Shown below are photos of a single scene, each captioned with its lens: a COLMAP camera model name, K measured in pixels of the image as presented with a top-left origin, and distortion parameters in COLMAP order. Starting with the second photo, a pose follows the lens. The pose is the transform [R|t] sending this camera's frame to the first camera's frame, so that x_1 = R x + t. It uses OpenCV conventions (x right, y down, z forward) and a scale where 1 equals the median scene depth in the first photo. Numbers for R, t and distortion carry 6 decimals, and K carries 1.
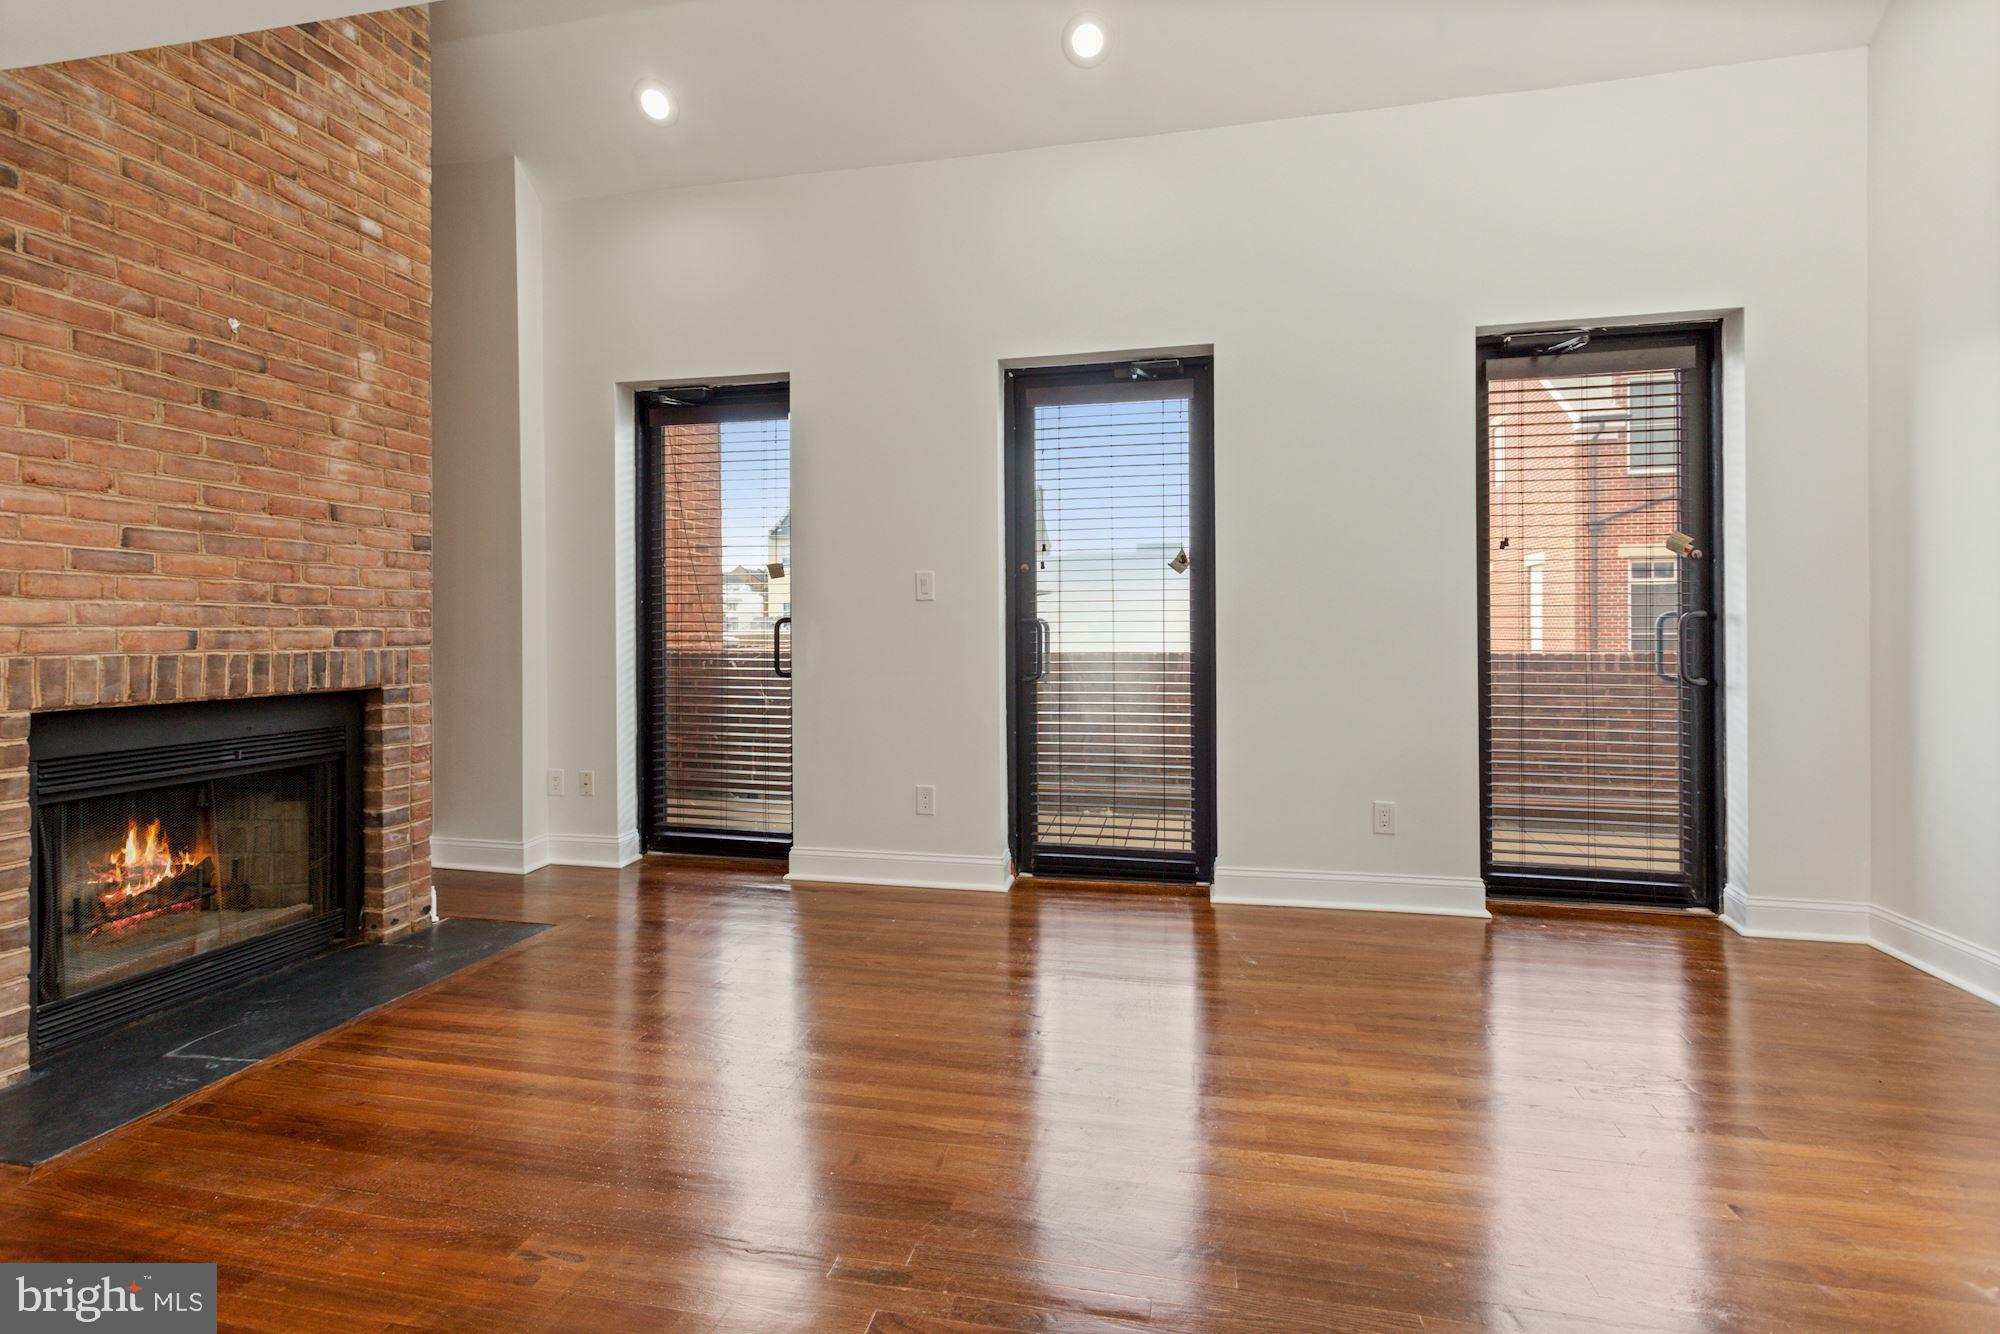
lens RADIAL K [[972.9, 0, 975.6], [0, 972.9, 621.5], [0, 0, 1]] dist [0.002792, 0.000877]
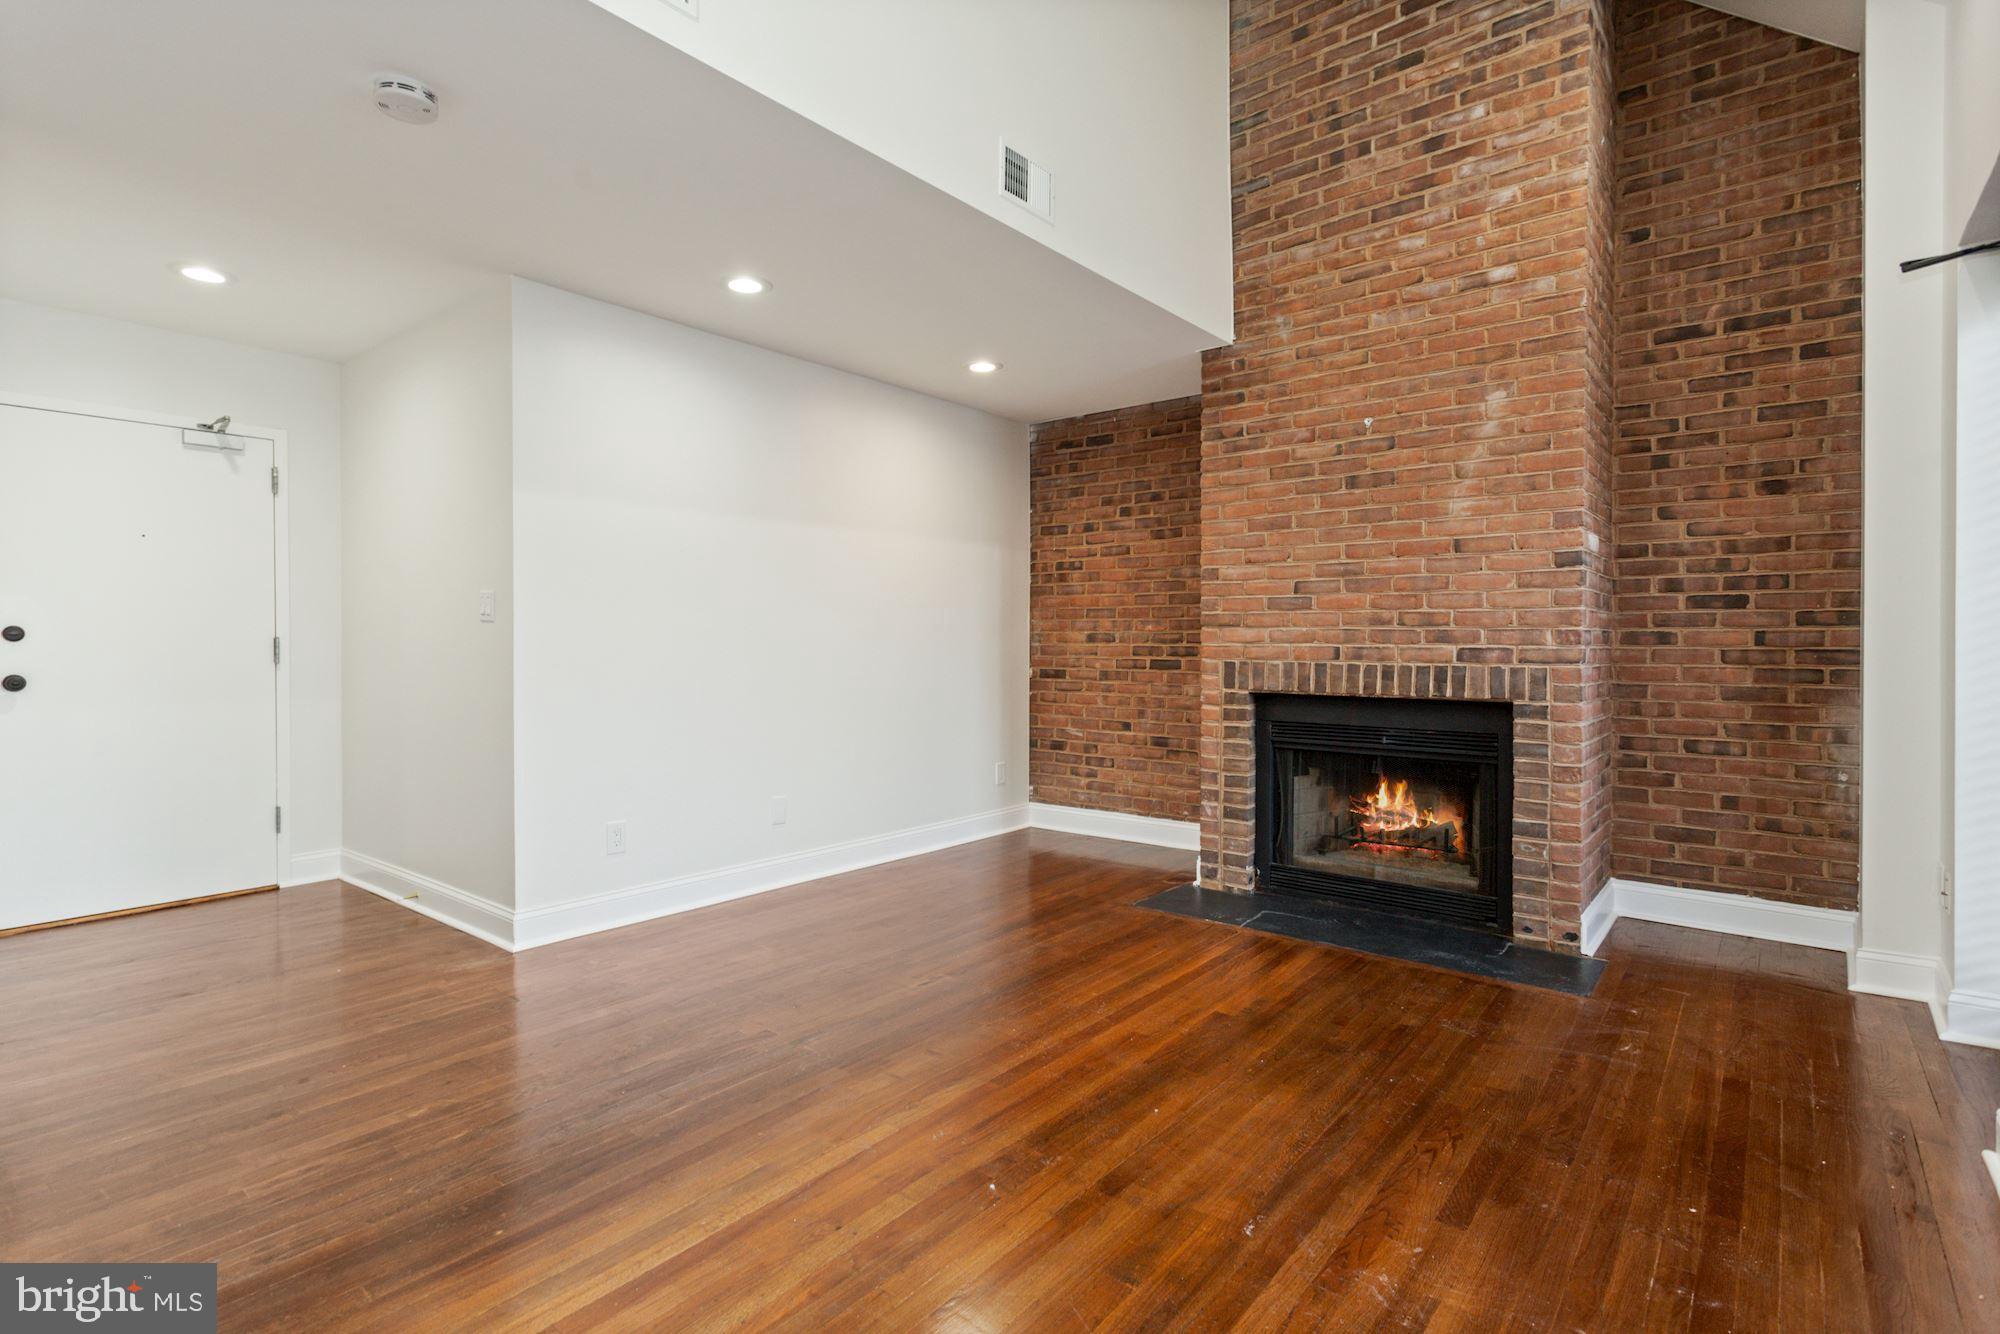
lens RADIAL K [[973.8, 0, 989.5], [0, 973.8, 644.2], [0, 0, 1]] dist [0.005469, 0.002404]
pose [[-0.436389, 0.003664, -0.899751, 0.686118], [0.003263, 0.999992, 0.002489, 0.000648], [0.899752, -0.001850, -0.436397, 1.103074]]
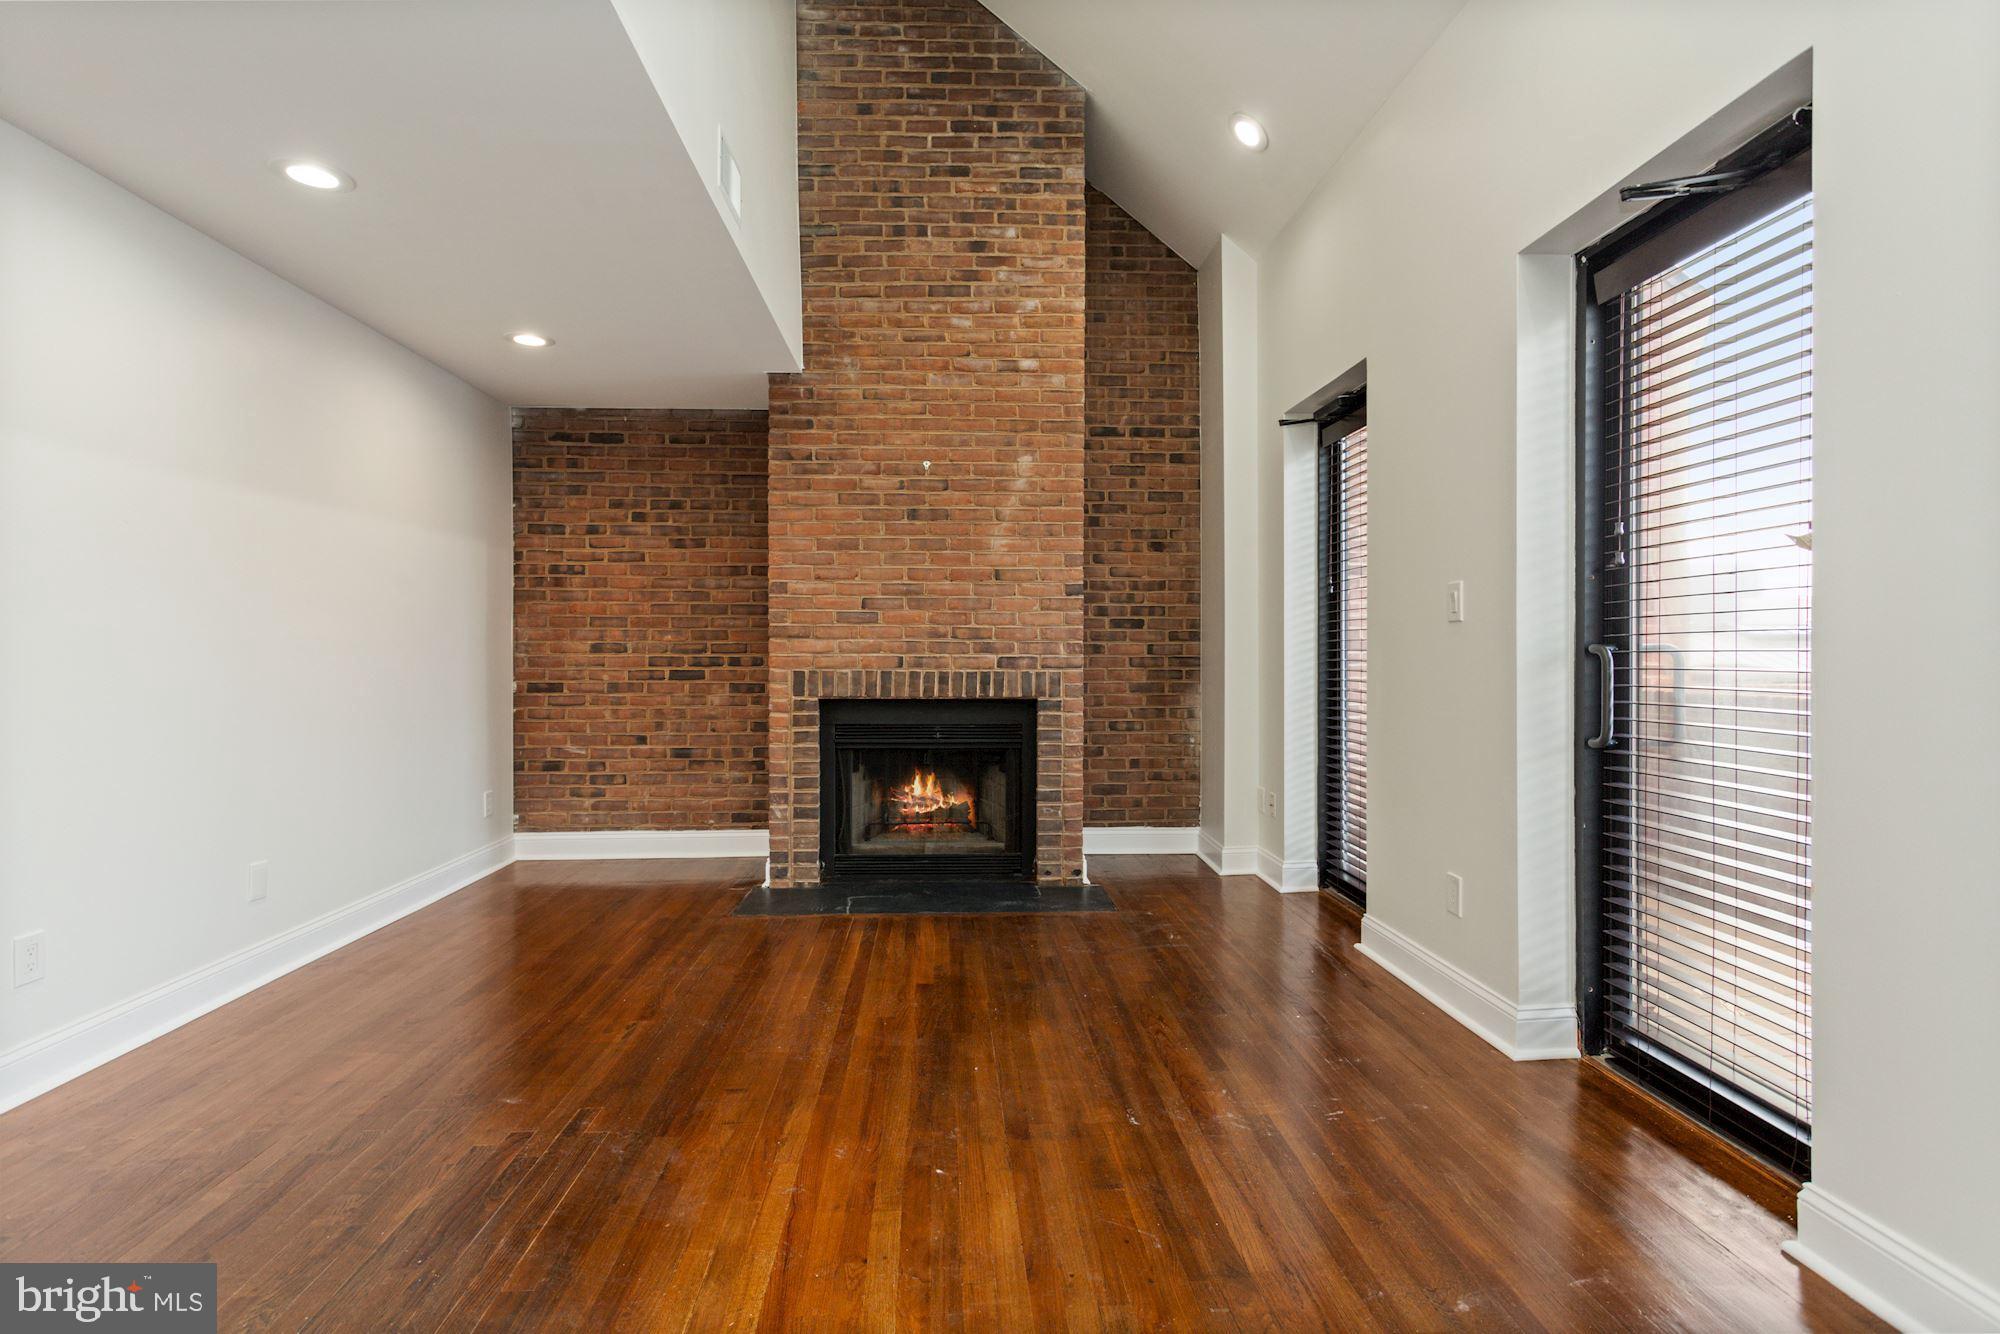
lens RADIAL K [[947.3, 0, 994.5], [0, 947.3, 653.3], [0, 0, 1]] dist [-0.001565, 0.001239]
pose [[0.281570, 0.003991, -0.959532, 0.750214], [0.003250, 0.999982, 0.005113, -0.003110], [0.959535, -0.004558, 0.281552, 0.659950]]
